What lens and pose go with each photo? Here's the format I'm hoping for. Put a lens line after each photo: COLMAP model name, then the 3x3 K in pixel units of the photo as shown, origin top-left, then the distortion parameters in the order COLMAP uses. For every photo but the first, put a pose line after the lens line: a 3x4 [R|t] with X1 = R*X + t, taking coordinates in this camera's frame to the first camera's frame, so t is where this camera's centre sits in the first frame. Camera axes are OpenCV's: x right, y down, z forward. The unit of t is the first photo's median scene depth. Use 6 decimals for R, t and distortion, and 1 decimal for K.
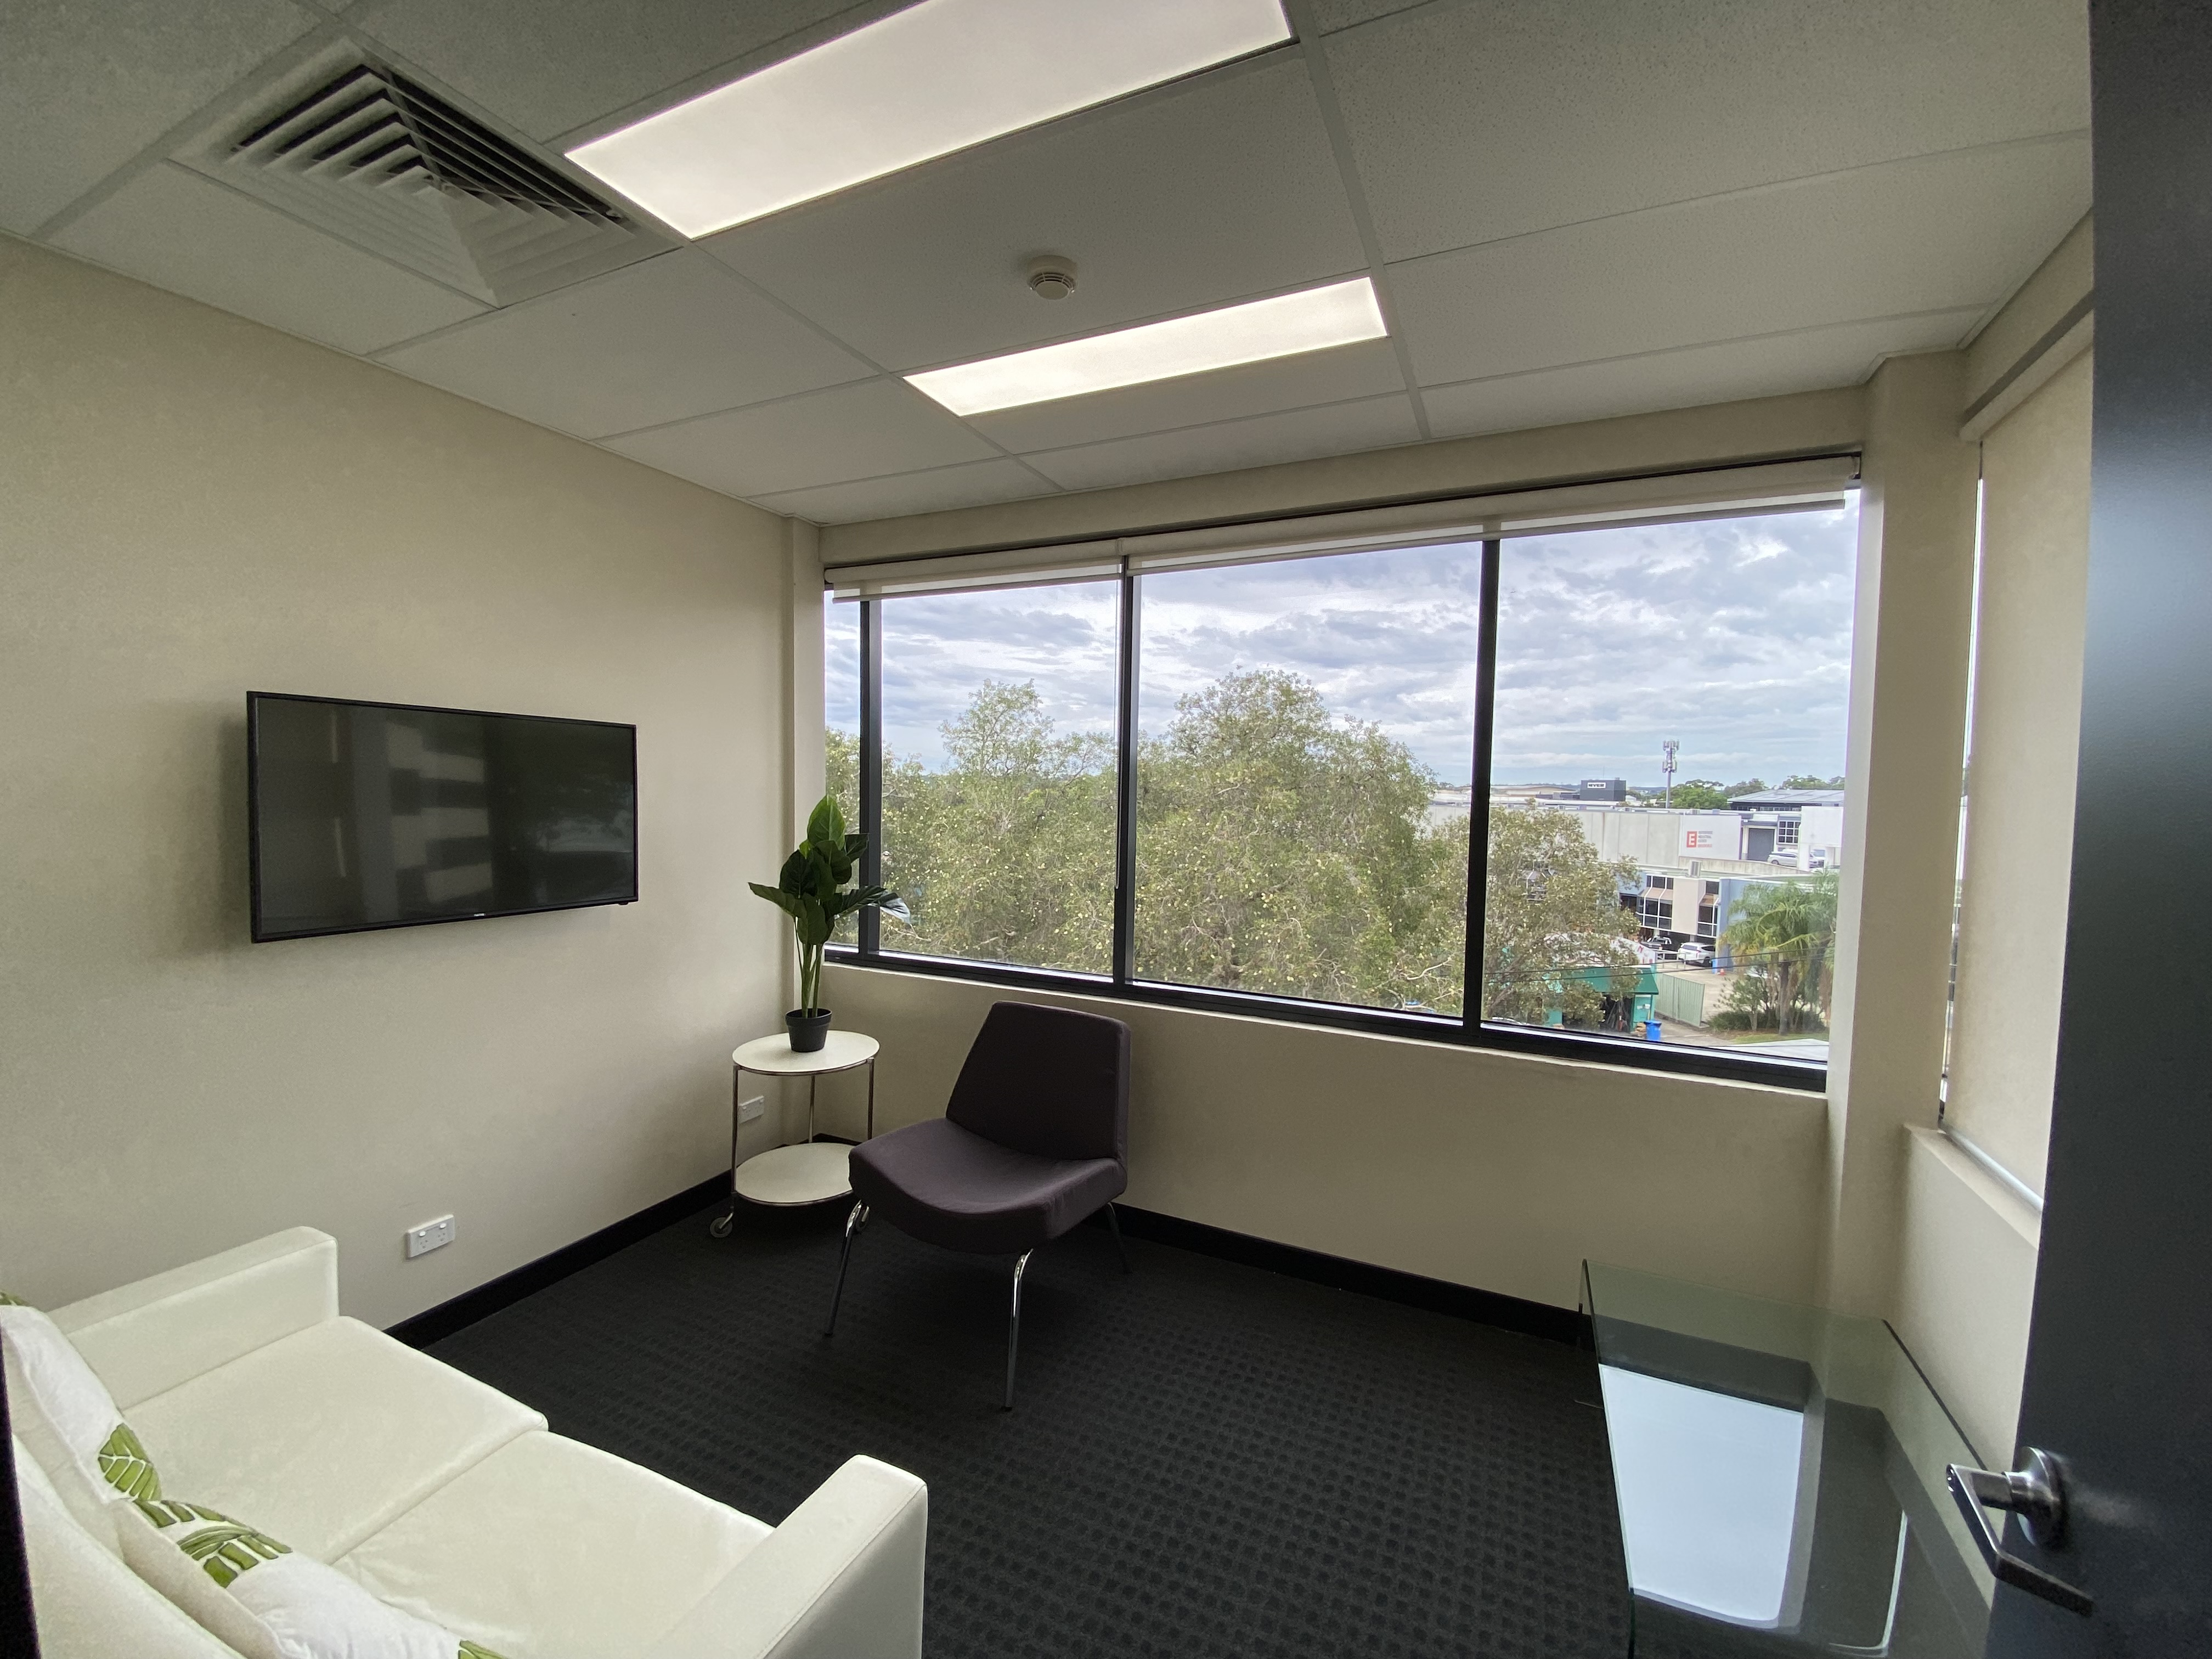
lens RADIAL K [[905.3, 0, 1097.1], [0, 905.3, 821.9], [0, 0, 1]] dist [-0.022063, -0.001955]
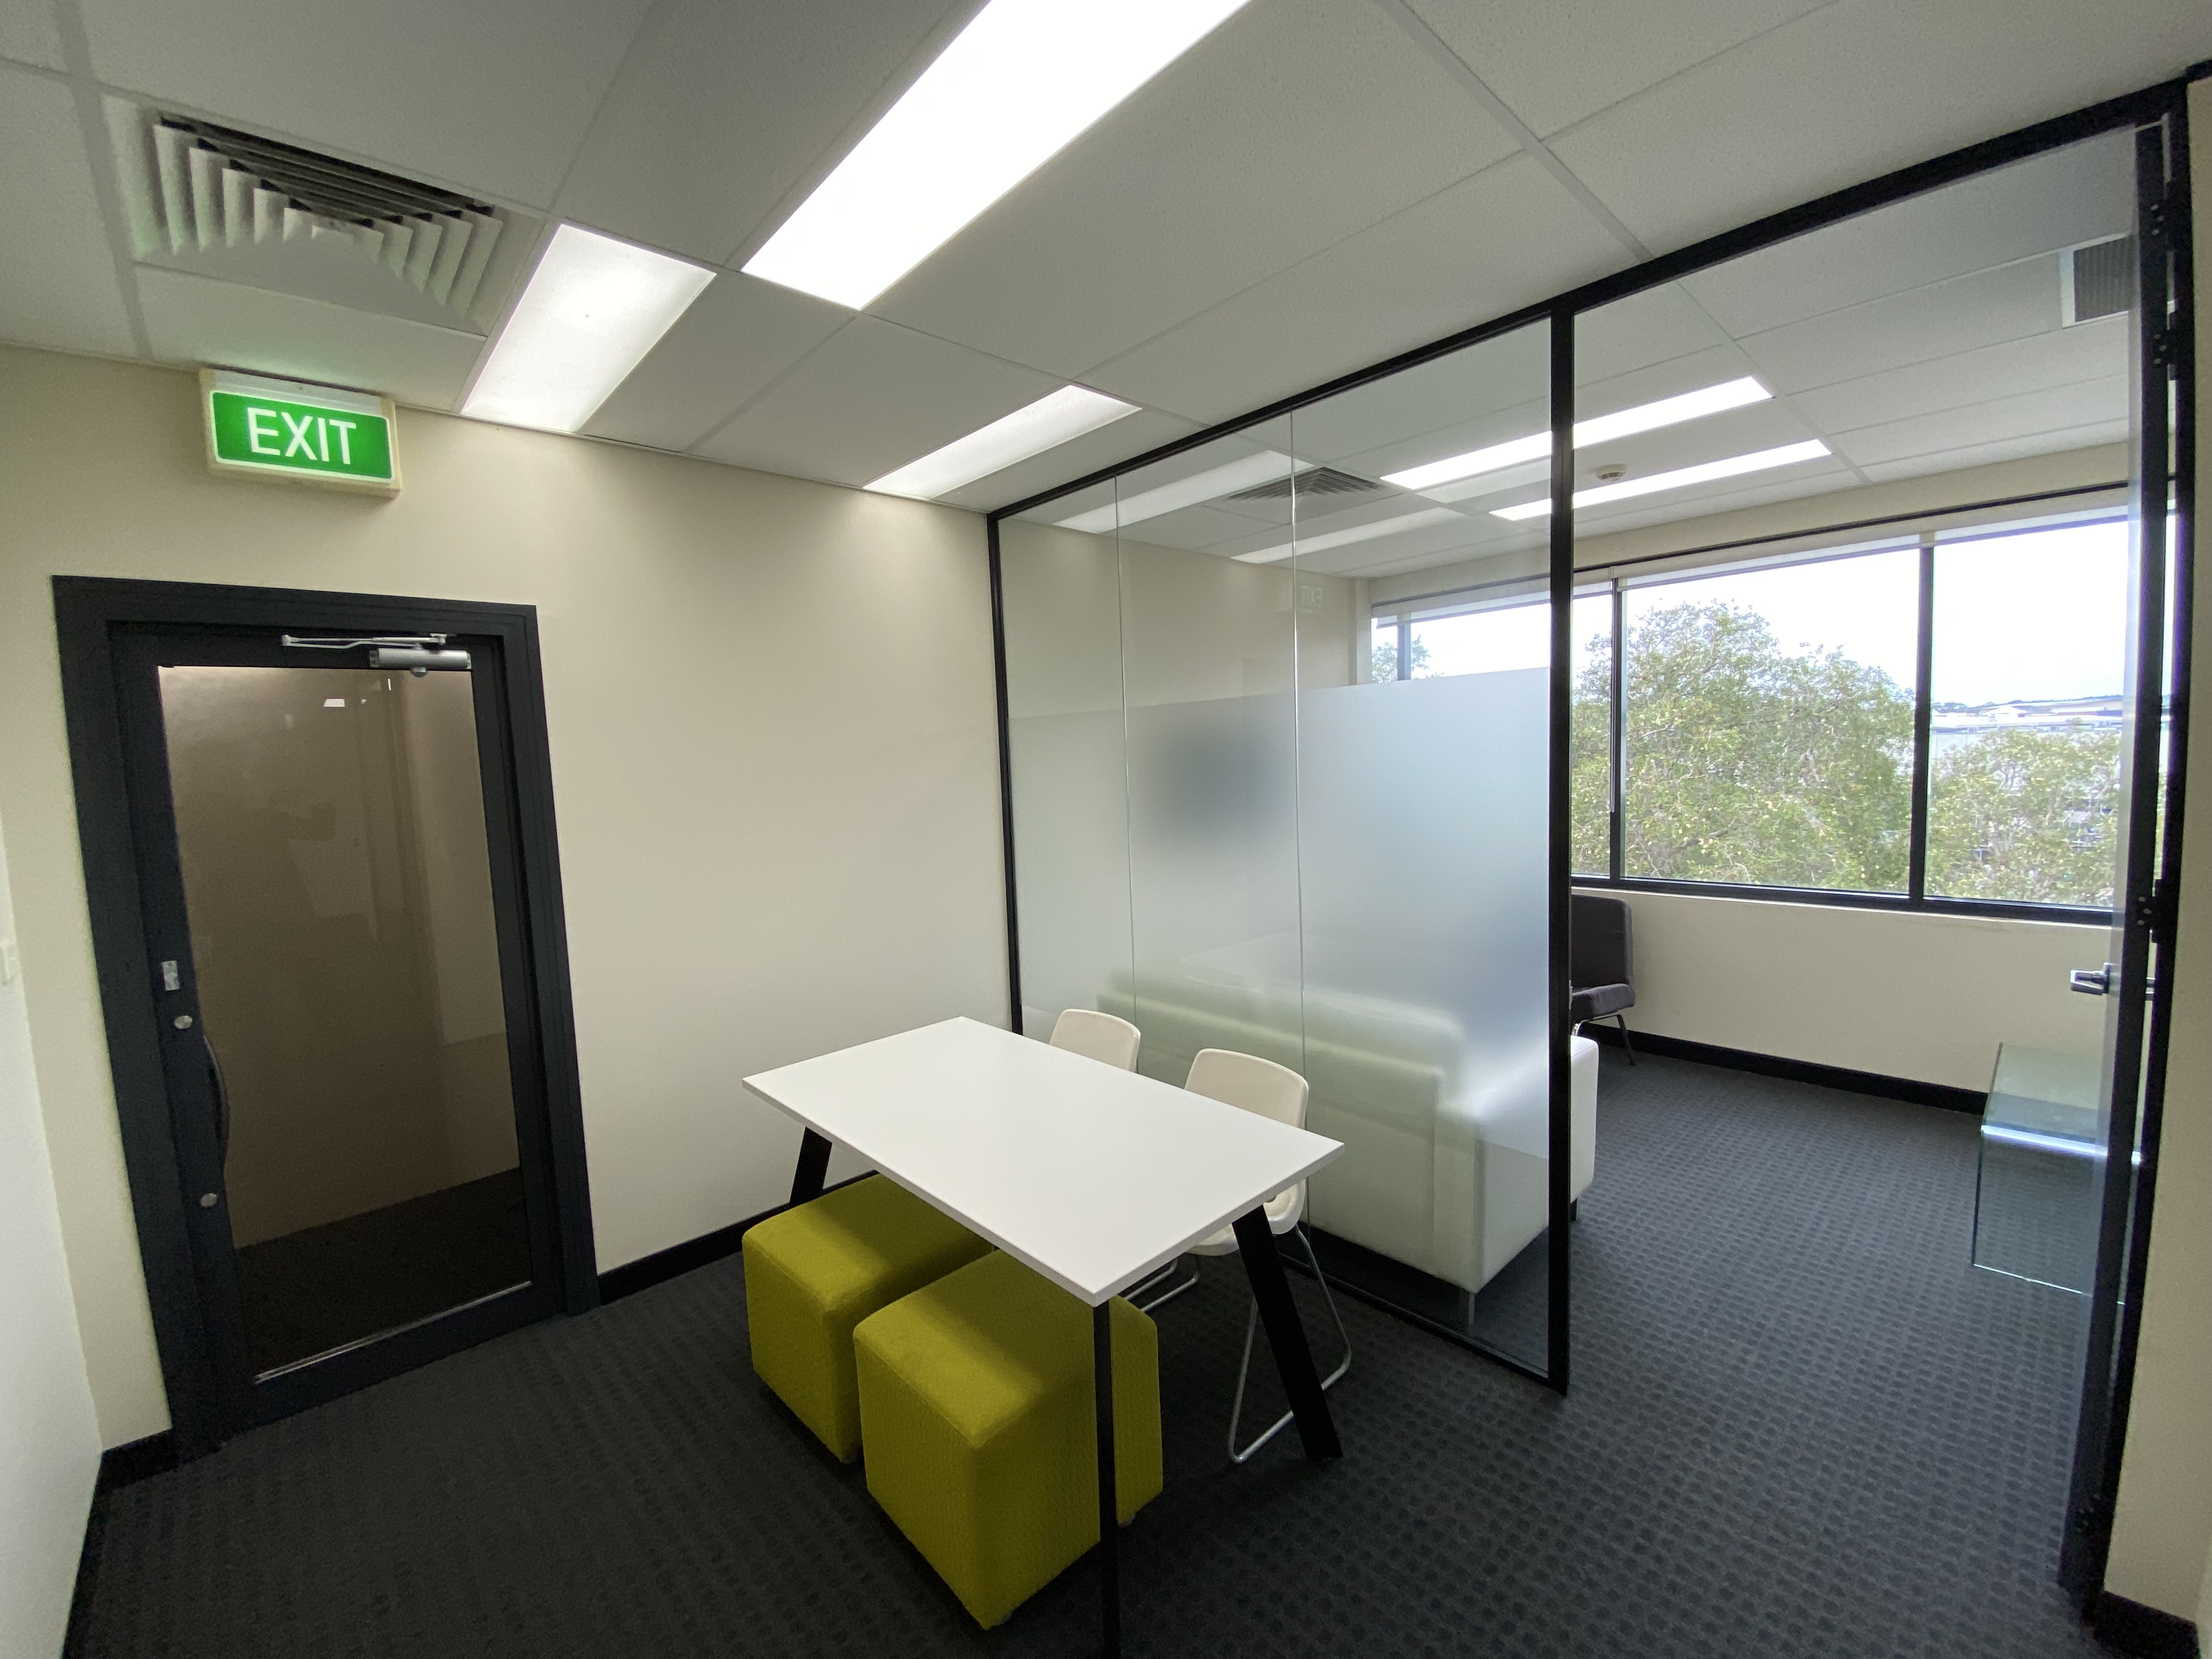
lens RADIAL K [[905.3, 0, 1084.0], [0, 905.3, 829.3], [0, 0, 1]] dist [-0.022063, -0.001955]
pose [[0.916615, -0.026700, -0.398878, -0.033470], [0.046391, 0.998130, 0.039794, 0.001060], [0.397070, -0.054980, 0.916140, -0.118667]]
